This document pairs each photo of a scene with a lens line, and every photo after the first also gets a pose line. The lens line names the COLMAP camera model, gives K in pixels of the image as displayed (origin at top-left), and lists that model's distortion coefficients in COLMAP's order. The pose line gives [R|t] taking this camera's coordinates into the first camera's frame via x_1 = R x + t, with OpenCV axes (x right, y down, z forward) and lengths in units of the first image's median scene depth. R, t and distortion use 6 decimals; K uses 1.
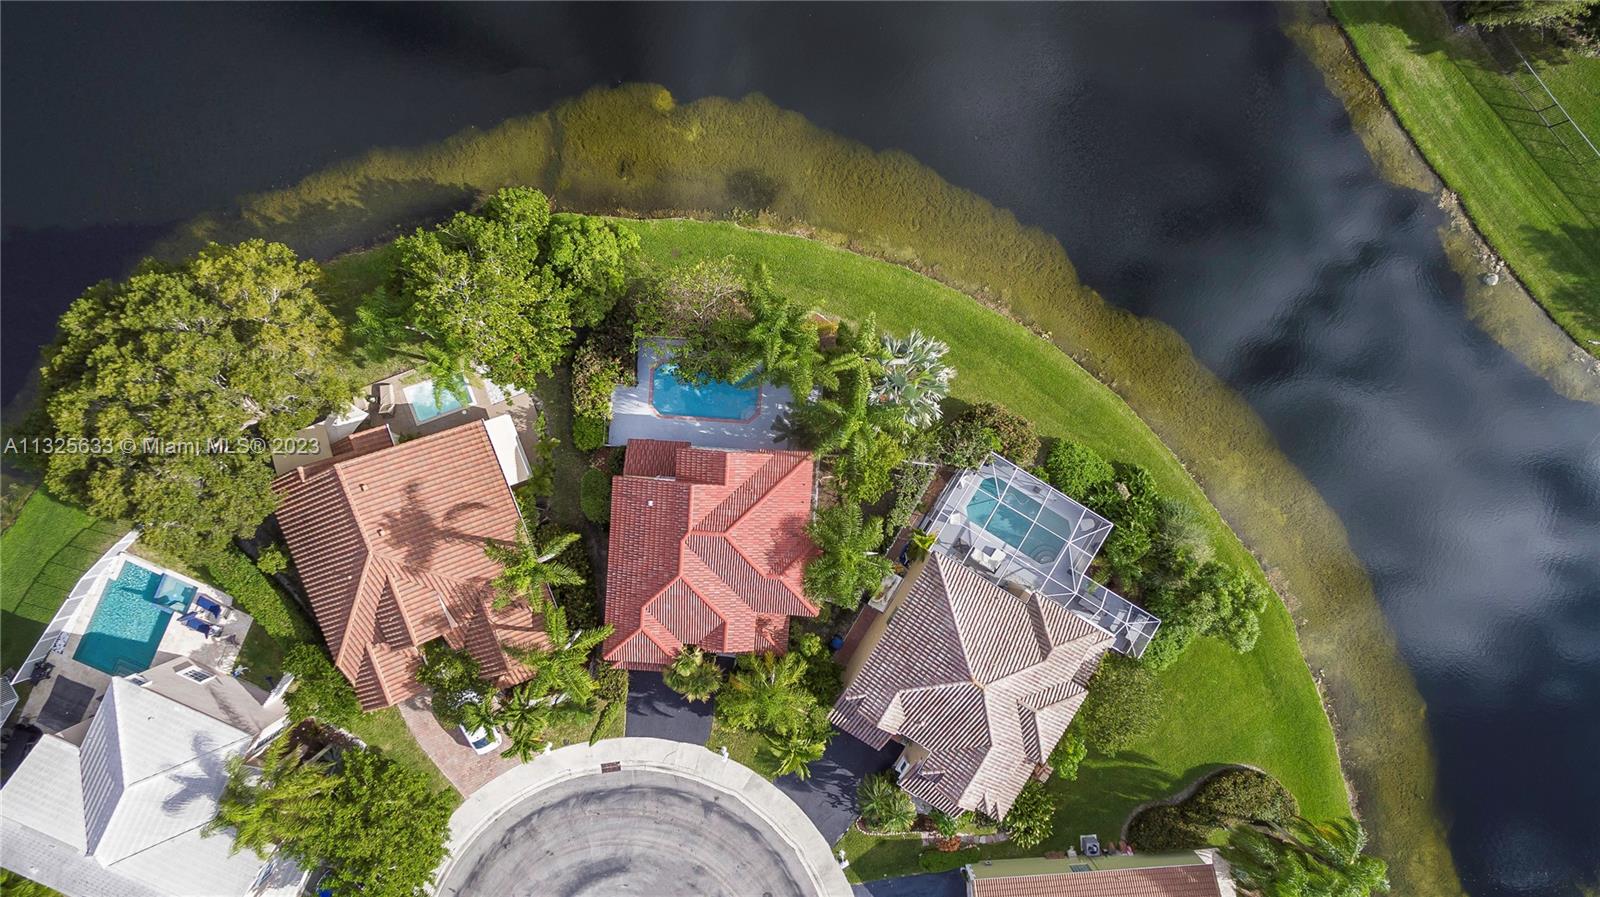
lens RADIAL K [[903.8, 0, 795.4], [0, 903.8, 443.7], [0, 0, 1]] dist [0.008351, -0.000142]
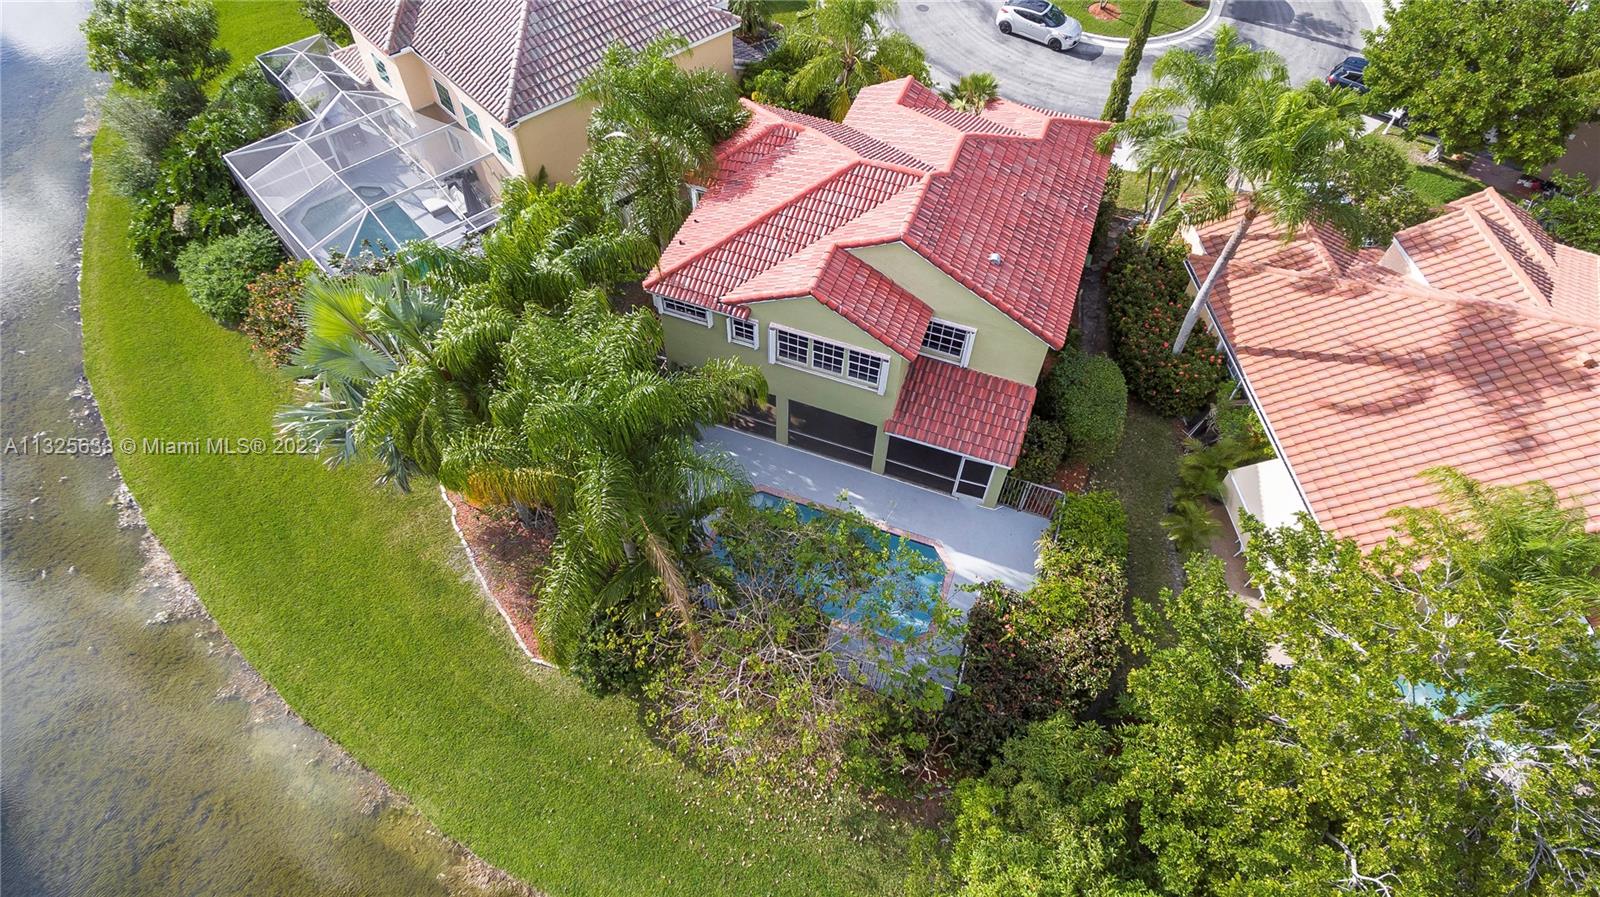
lens RADIAL K [[903.8, 0, 795.4], [0, 903.8, 443.7], [0, 0, 1]] dist [0.008351, -0.000142]
pose [[-0.958132, -0.248203, 0.142755, -0.140580], [0.284976, -0.778235, 0.559589, -0.284804], [-0.027795, 0.576841, 0.816383, 0.616860]]
